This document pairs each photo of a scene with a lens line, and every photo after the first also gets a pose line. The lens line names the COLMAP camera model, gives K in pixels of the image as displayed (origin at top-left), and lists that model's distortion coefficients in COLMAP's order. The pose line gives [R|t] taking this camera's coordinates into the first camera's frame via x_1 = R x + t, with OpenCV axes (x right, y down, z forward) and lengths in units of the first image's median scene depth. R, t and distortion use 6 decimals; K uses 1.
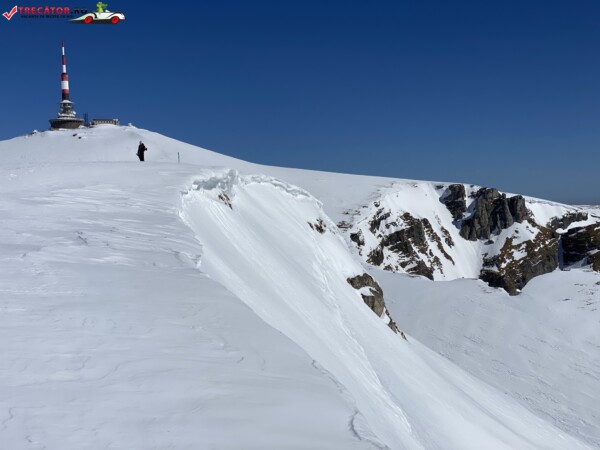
lens RADIAL K [[889.2, 0, 304.2], [0, 889.2, 217.1], [0, 0, 1]] dist [0.105661, -0.079441]
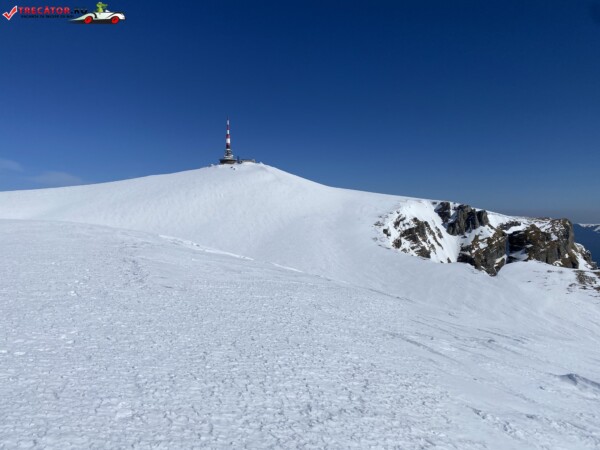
lens RADIAL K [[452.6, 0, 293.1], [0, 452.6, 218.6], [0, 0, 1]] dist [0.067553, -0.080612]
pose [[0.991729, 0.044127, -0.120526, -0.013365], [-0.042498, 0.998968, 0.016050, -0.007239], [0.121110, -0.010796, 0.992580, 0.105090]]
